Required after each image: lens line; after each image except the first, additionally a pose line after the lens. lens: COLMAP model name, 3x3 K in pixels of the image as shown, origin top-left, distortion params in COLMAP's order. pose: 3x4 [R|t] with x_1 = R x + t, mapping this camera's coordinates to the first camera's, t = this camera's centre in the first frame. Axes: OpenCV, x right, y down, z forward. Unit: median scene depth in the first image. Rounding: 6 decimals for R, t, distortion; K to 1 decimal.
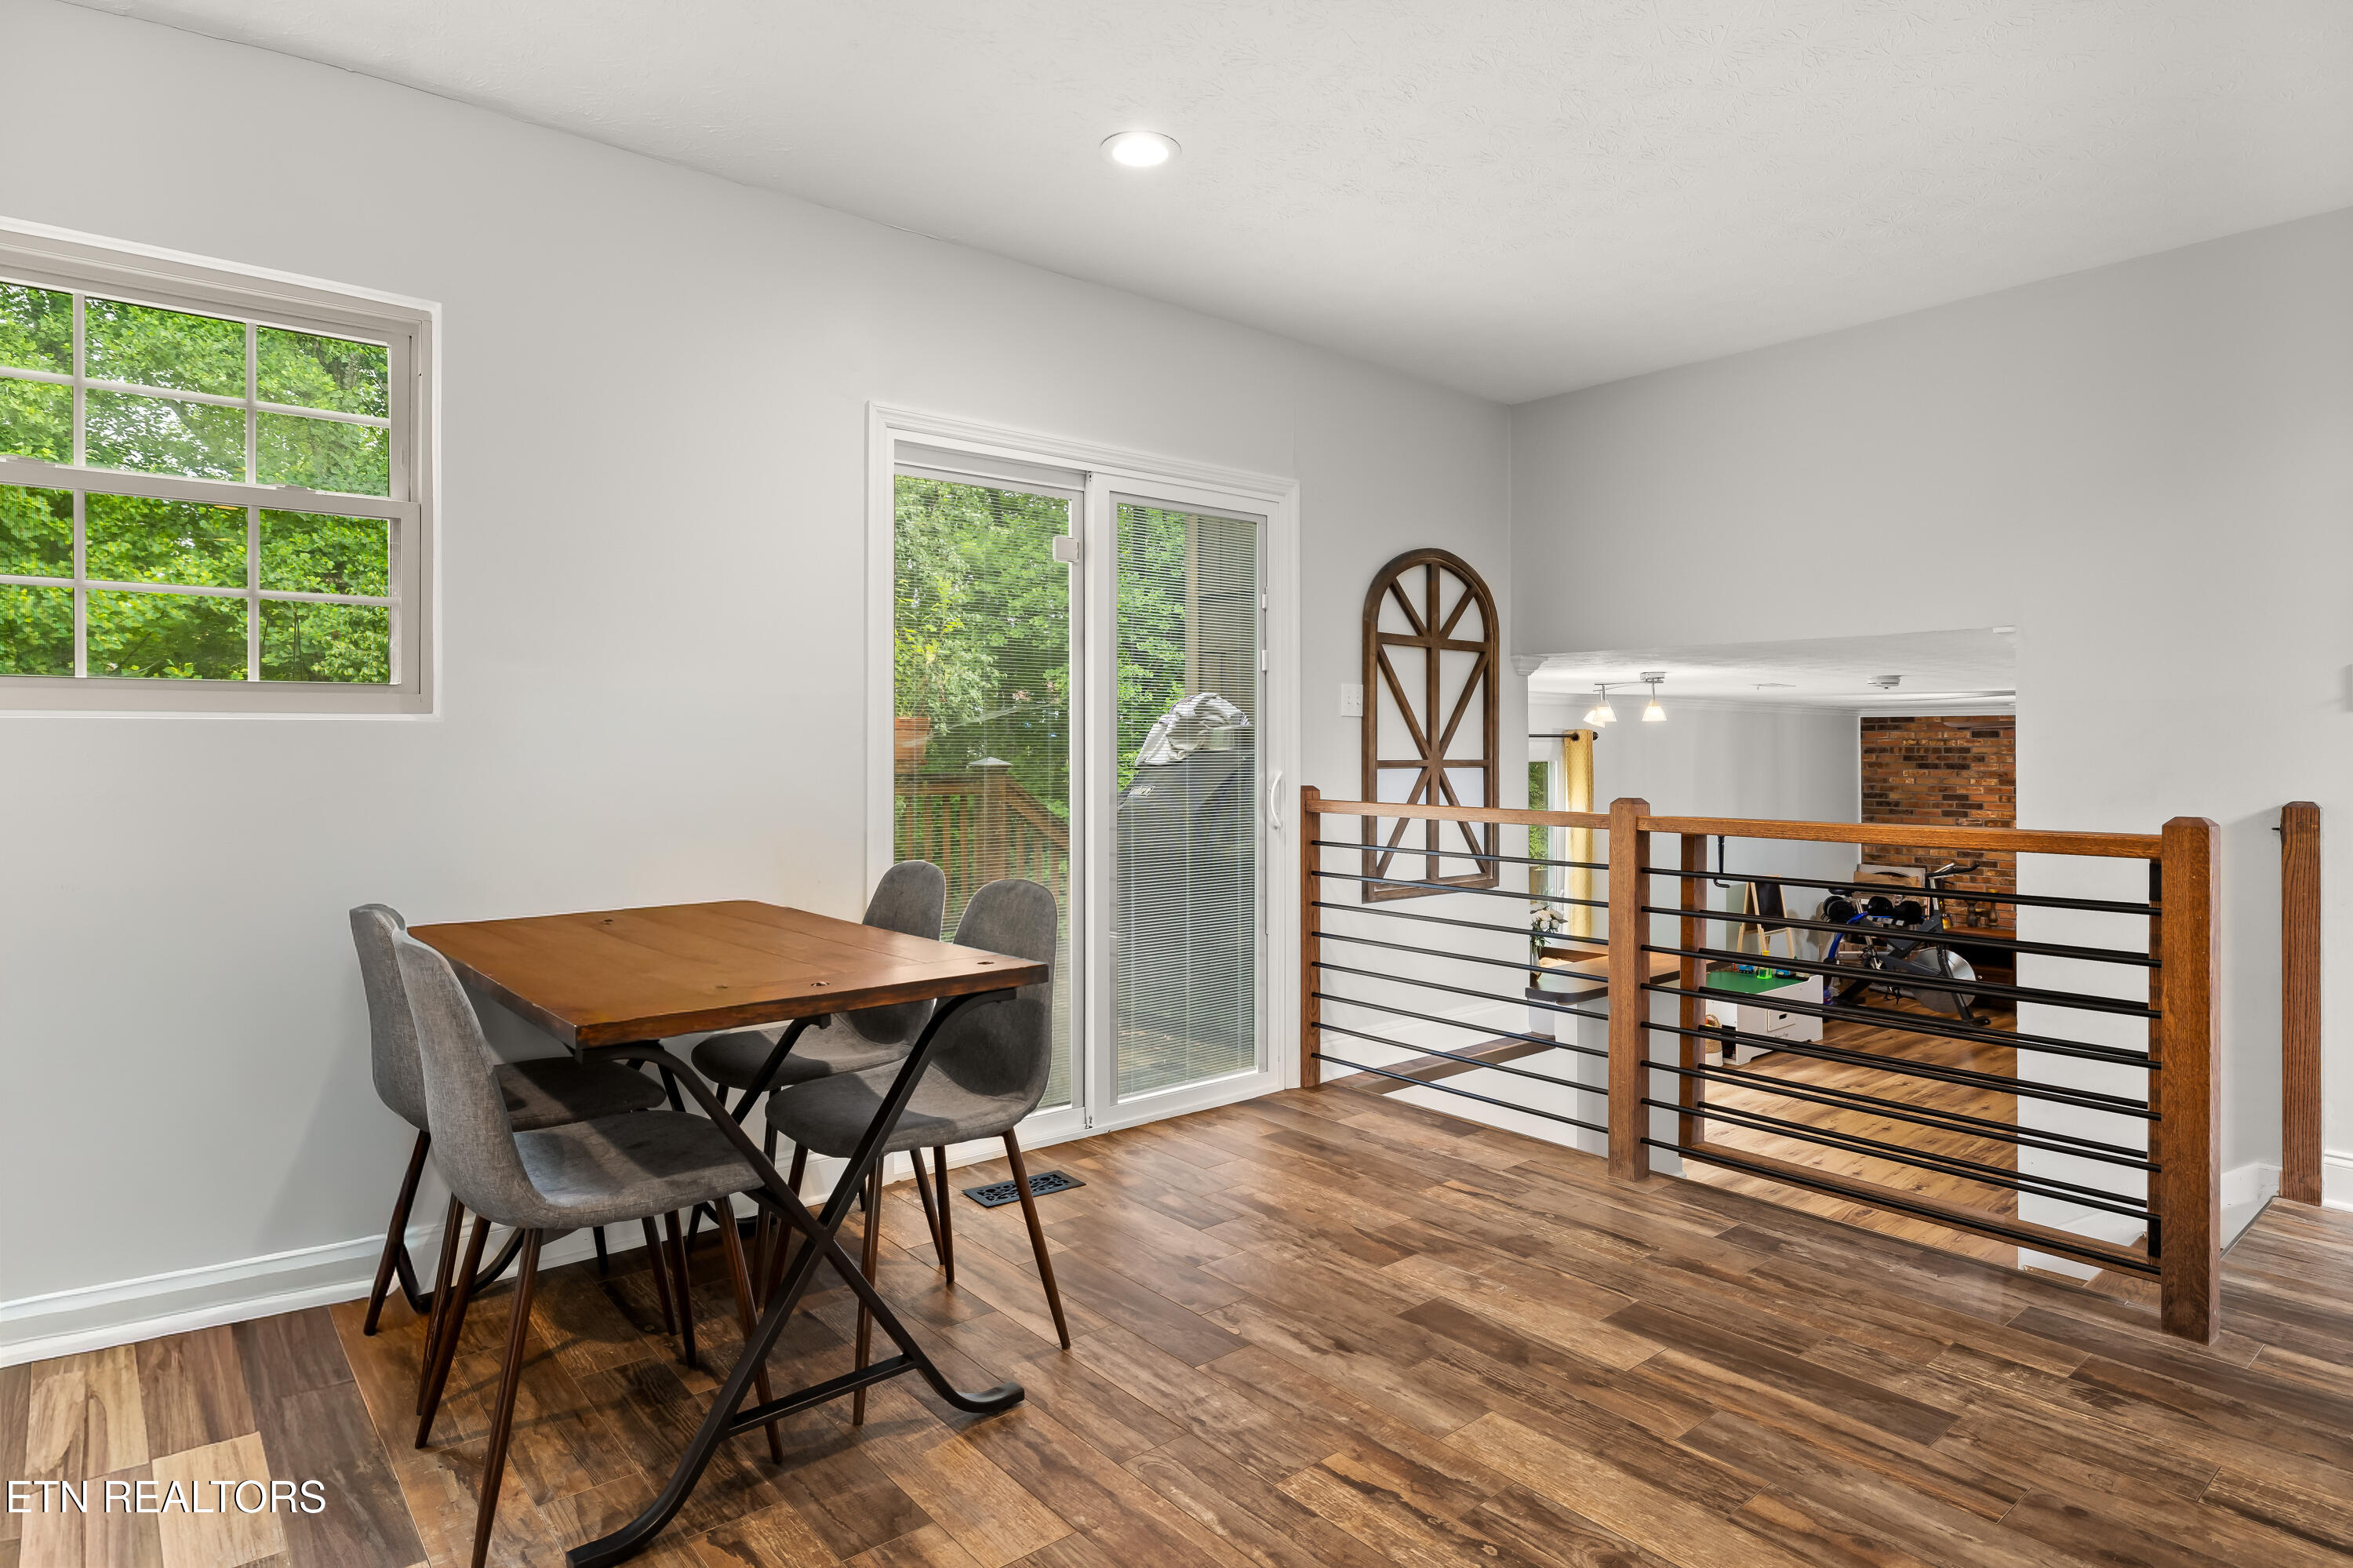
lens RADIAL K [[1291.5, 0, 1175.6], [0, 1291.5, 746.9], [0, 0, 1]] dist [-0.001369, -0.000661]
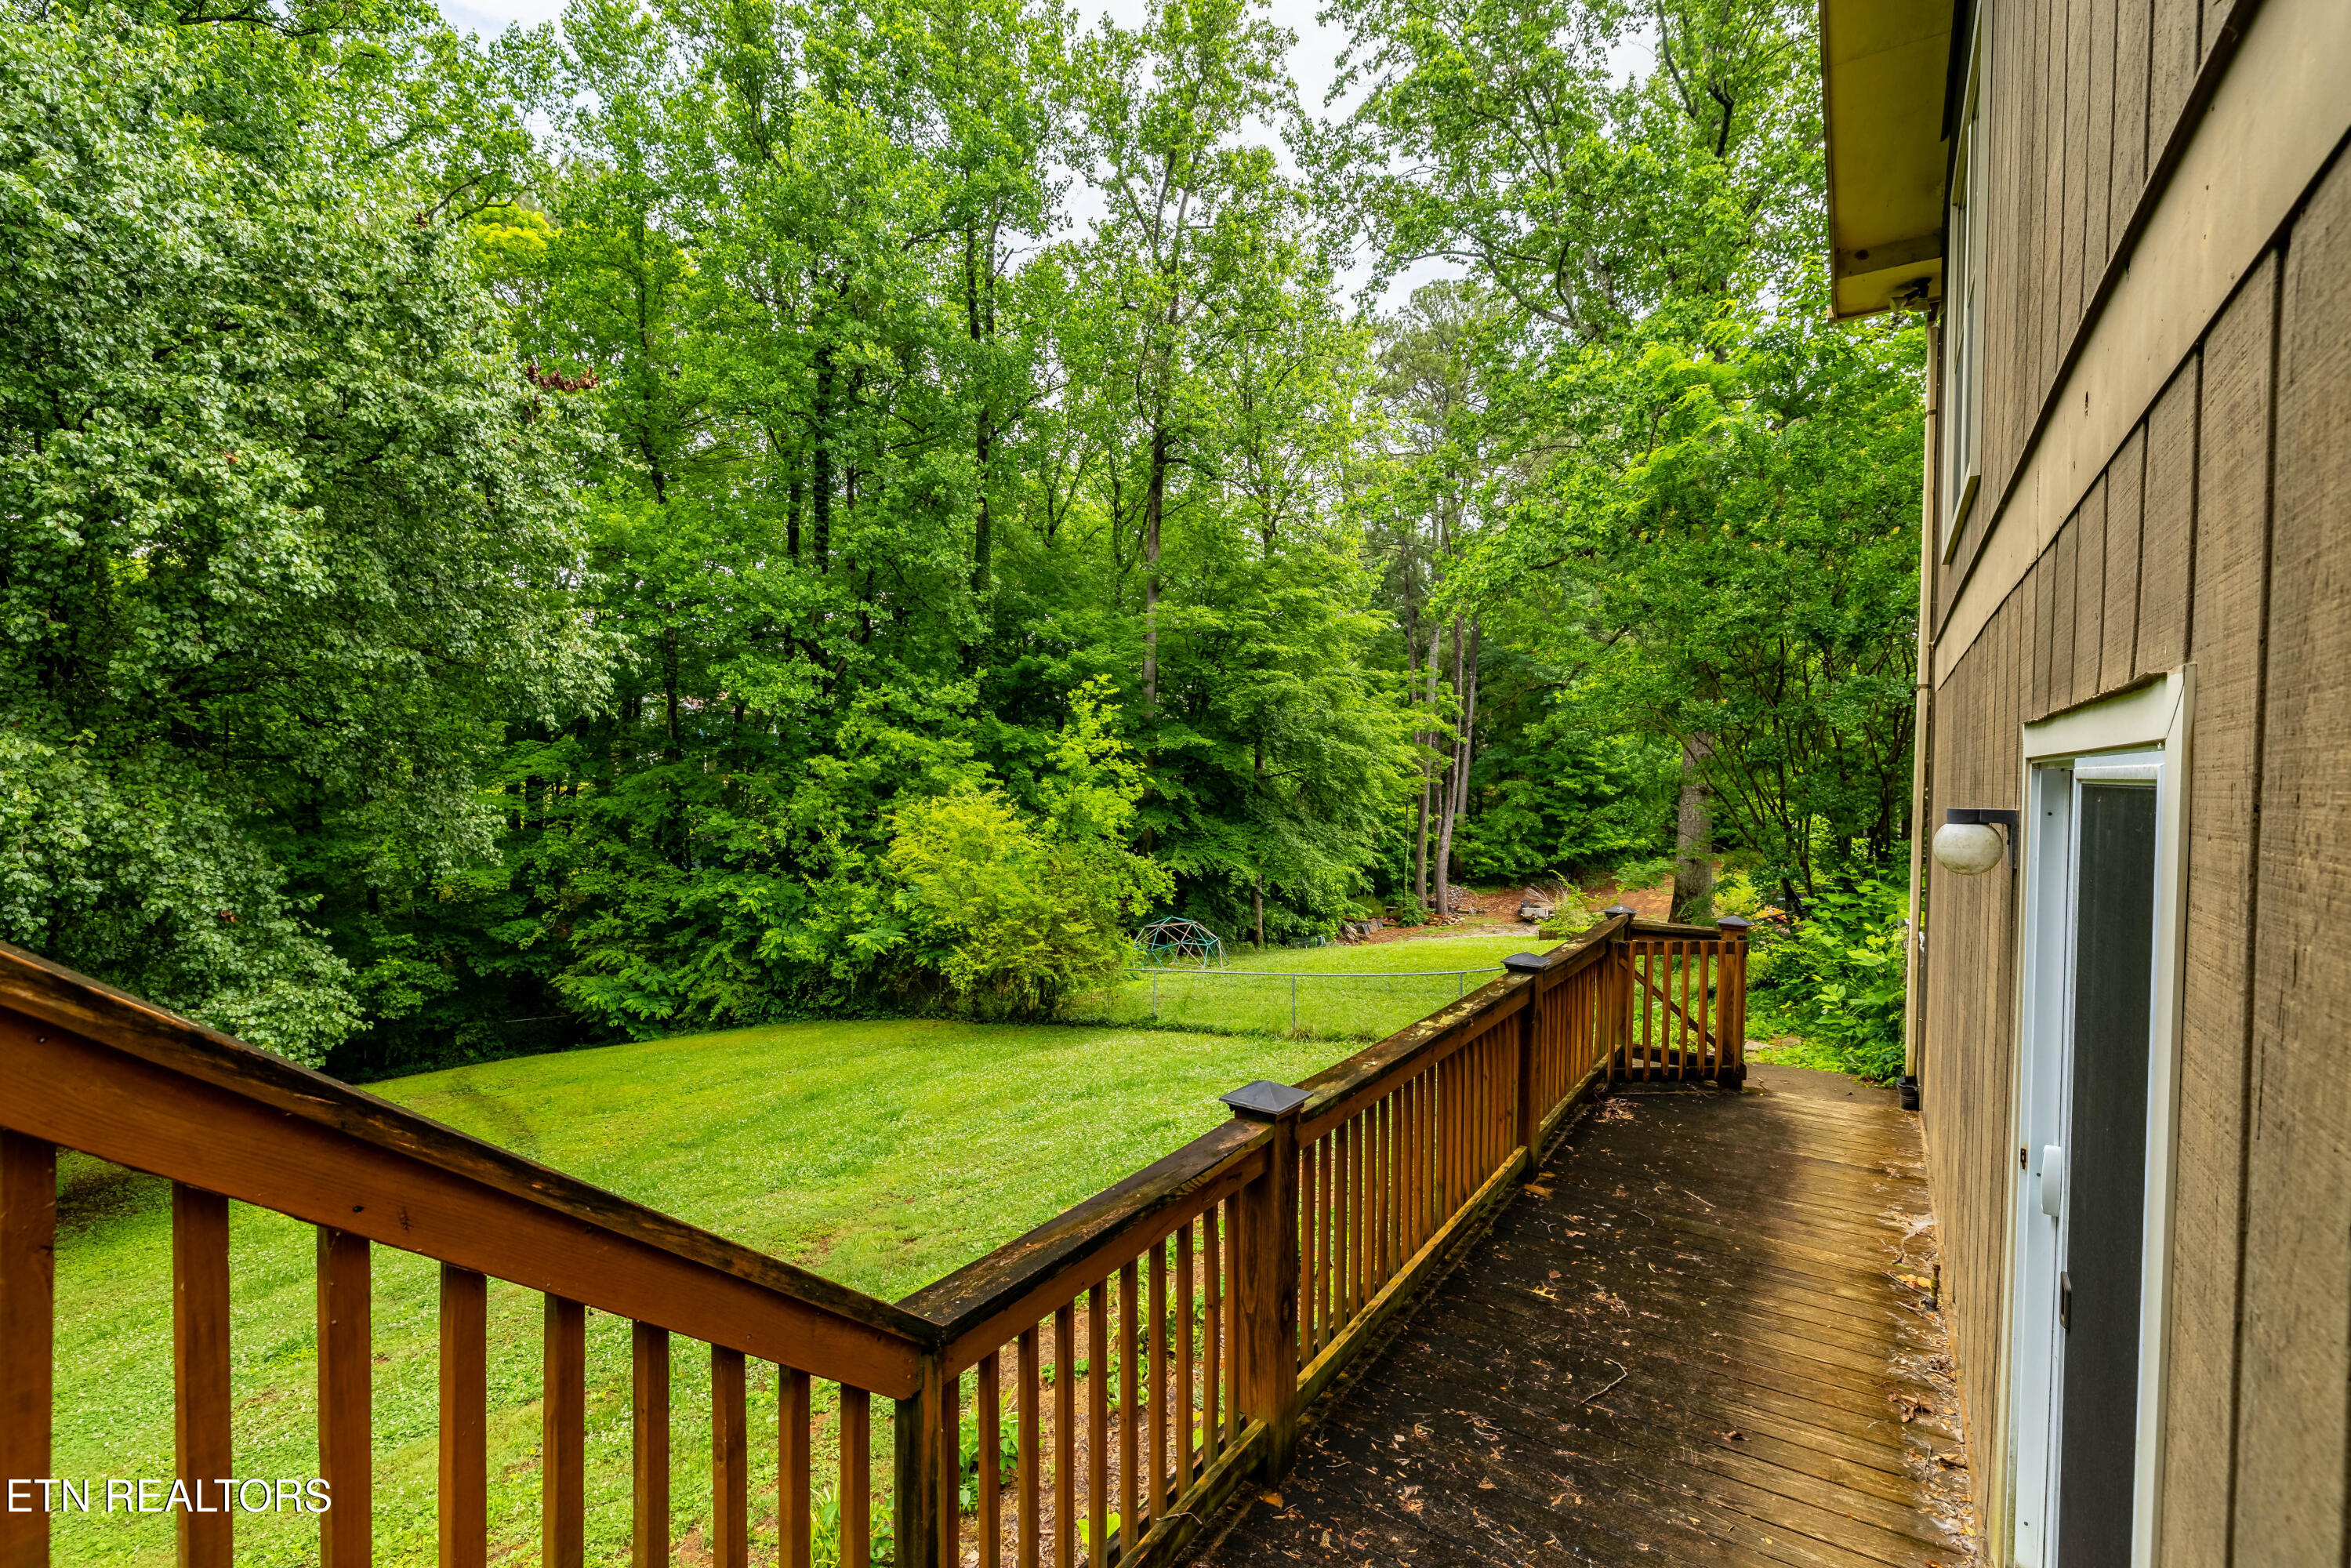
lens RADIAL K [[1062.0, 0, 1175.5], [0, 1062.0, 784.0], [0, 0, 1]] dist [-0.012073, 0.000252]
pose [[0.956247, 0.007132, 0.292473, -0.009589], [-0.013010, 0.999750, 0.018159, 0.007016], [-0.292270, -0.021170, 0.956101, 0.312253]]
